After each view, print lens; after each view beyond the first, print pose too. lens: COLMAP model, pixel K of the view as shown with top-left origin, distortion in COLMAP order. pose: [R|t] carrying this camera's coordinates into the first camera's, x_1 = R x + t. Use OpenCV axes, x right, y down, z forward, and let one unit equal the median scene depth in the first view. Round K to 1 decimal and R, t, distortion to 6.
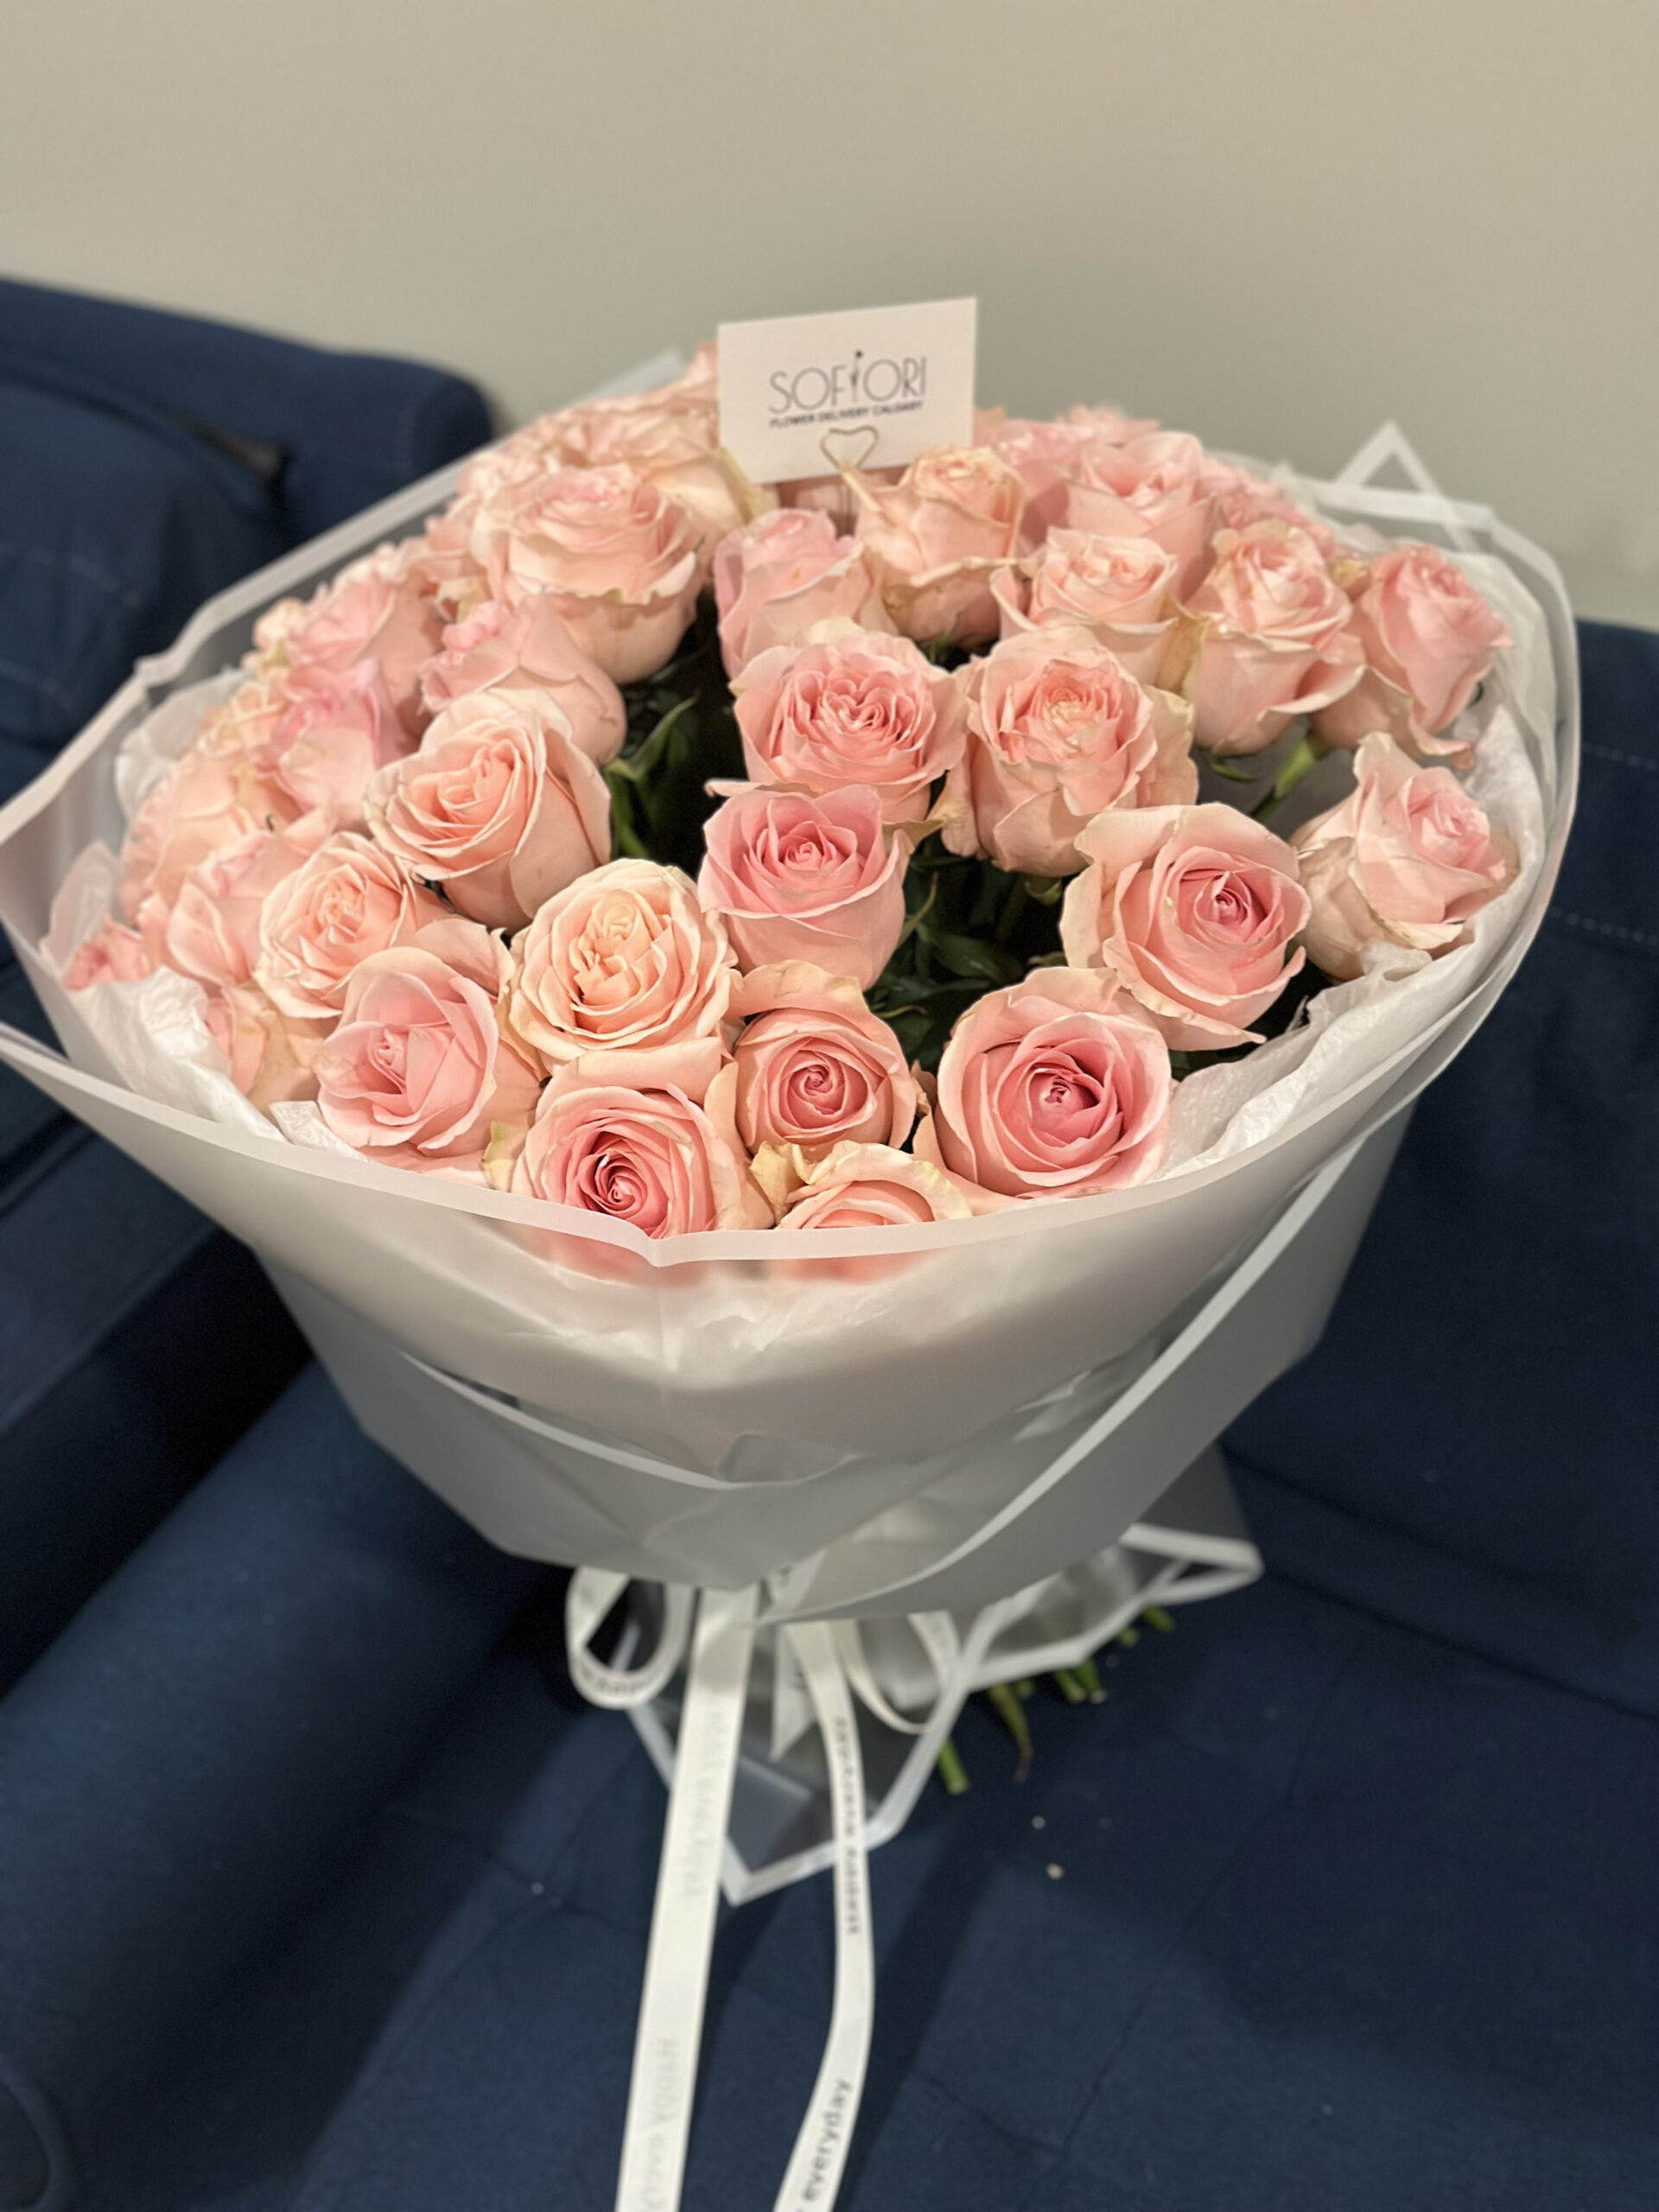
lens RADIAL K [[3183.5, 0, 827.4], [0, 3183.5, 1111.9], [0, 0, 1]] dist [0.069011, 0.000000]
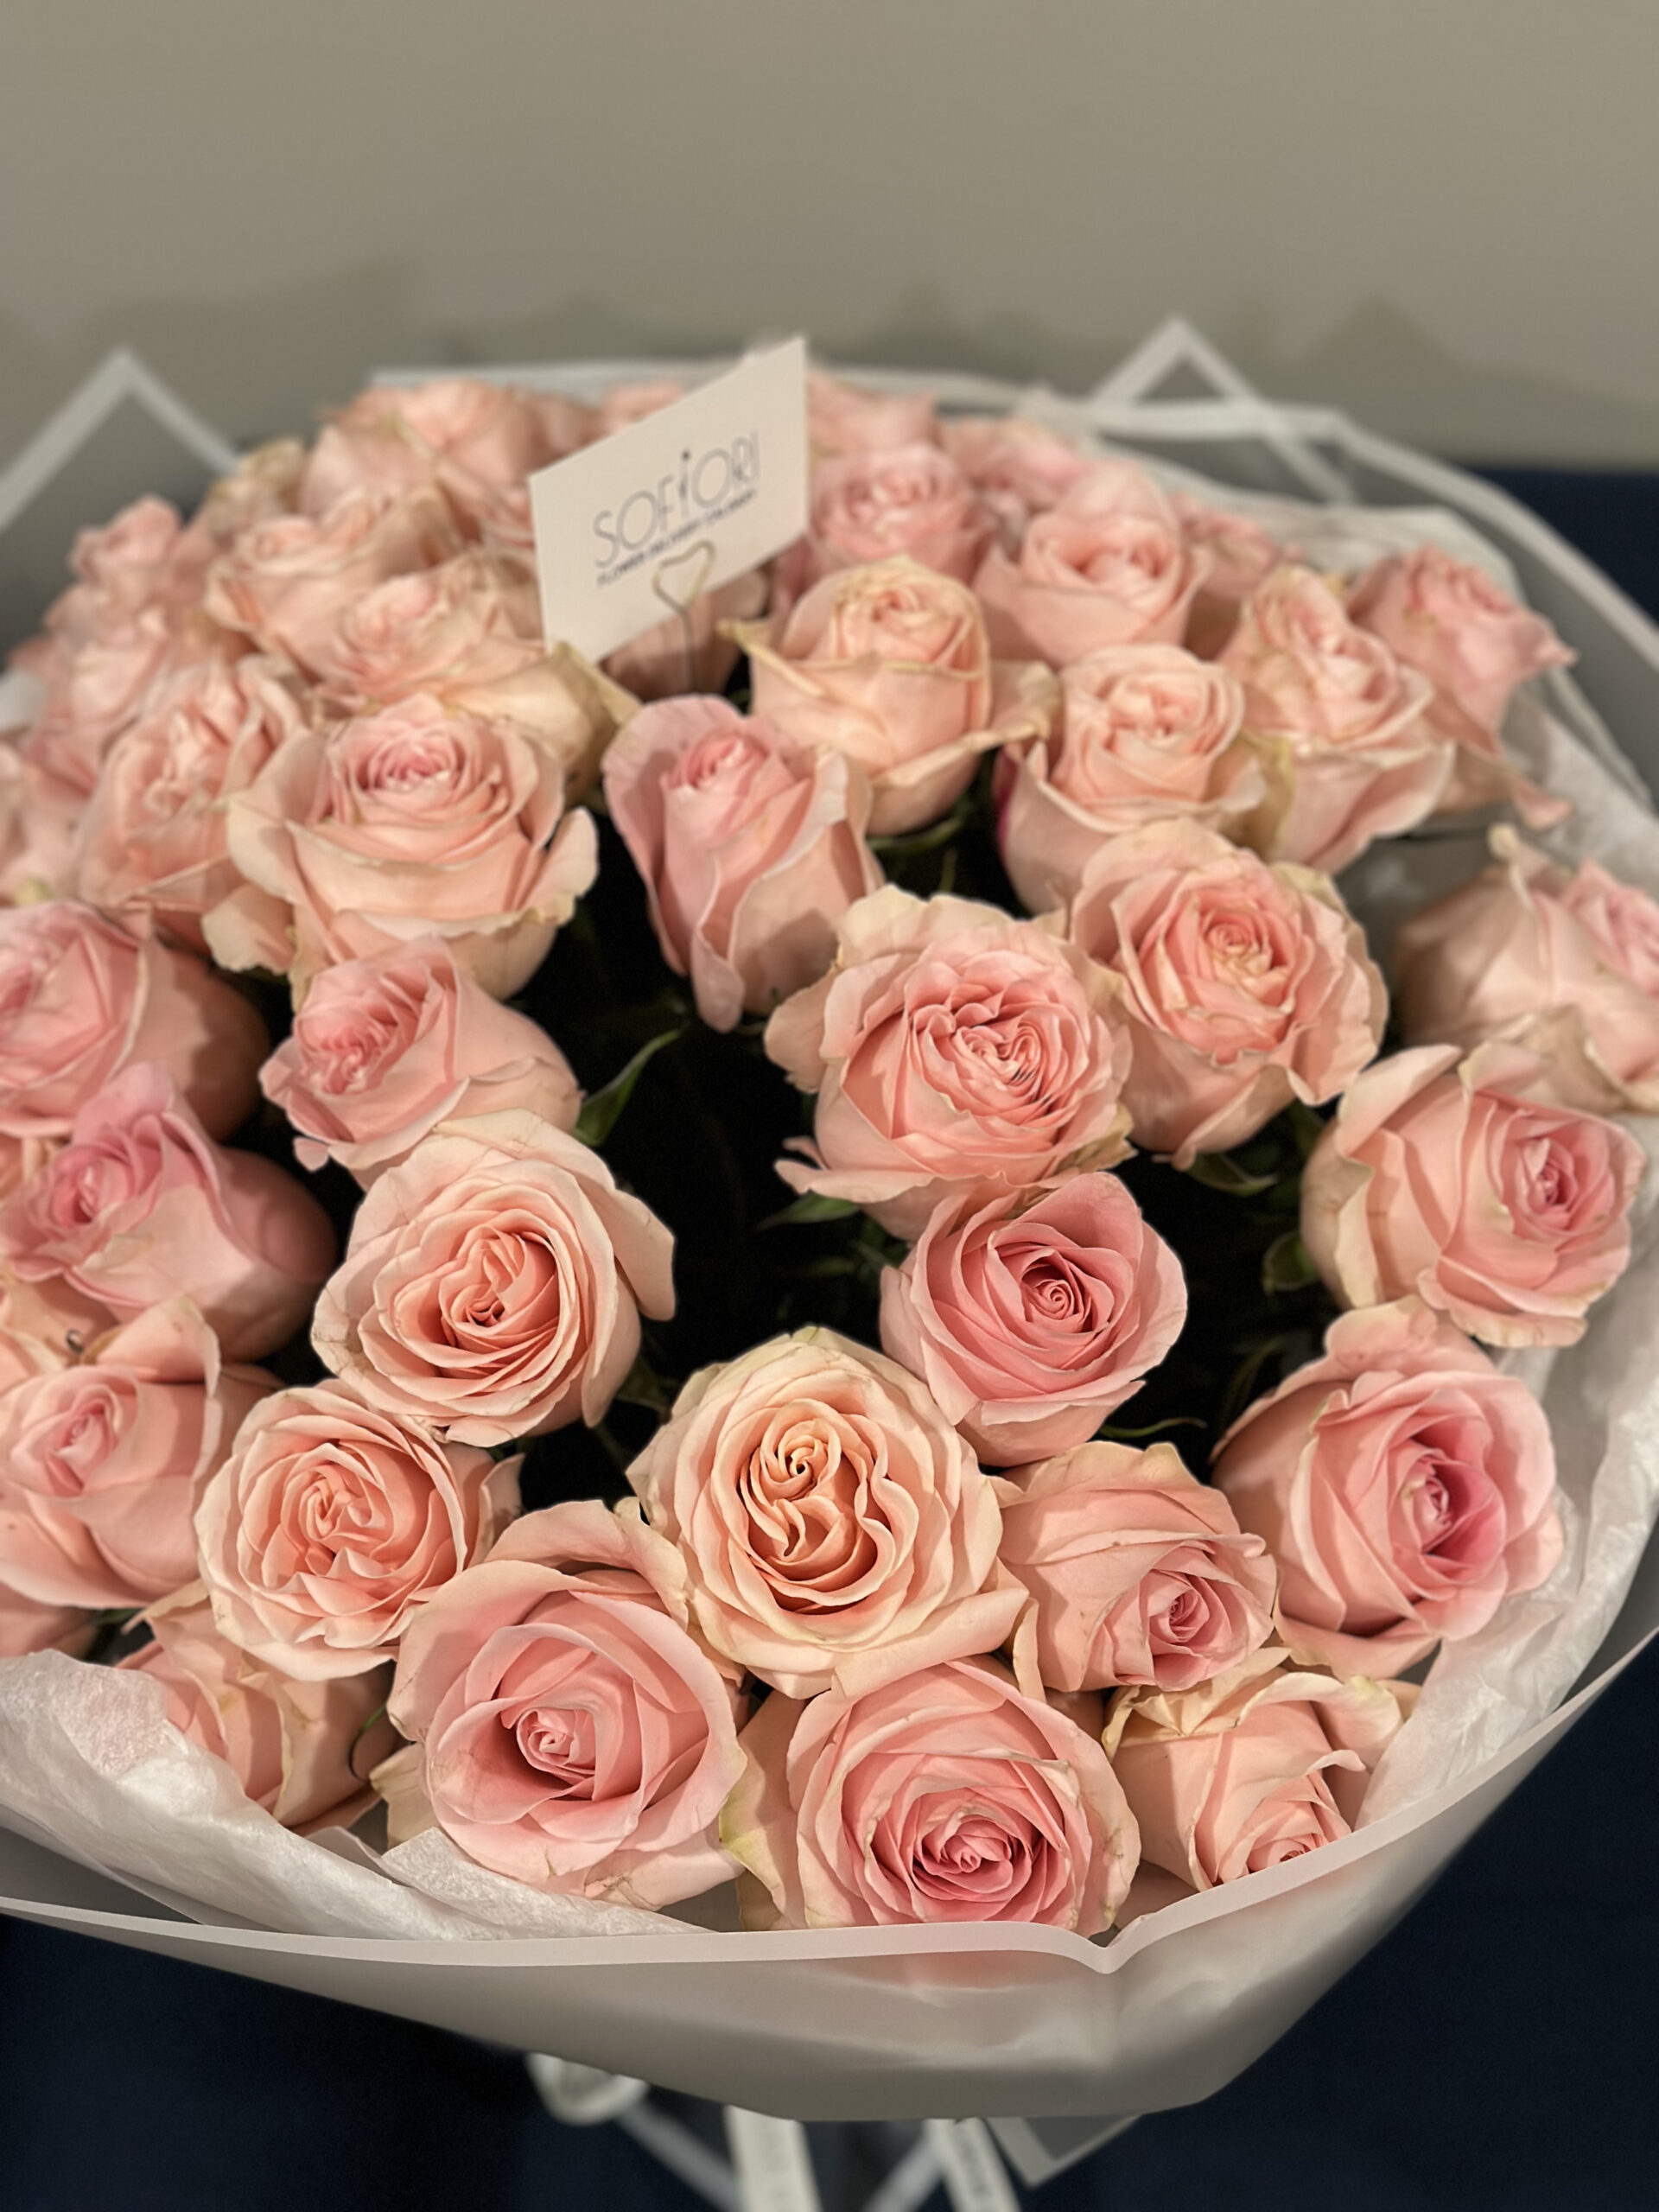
lens RADIAL K [[3183.5, 0, 832.2], [0, 3183.5, 1098.3], [0, 0, 1]] dist [0.069011, 0.000000]
pose [[0.904650, -0.287233, 0.314810, -0.227630], [0.227934, 0.950304, 0.212058, -0.247138], [-0.360075, -0.120083, 0.925163, 0.318901]]
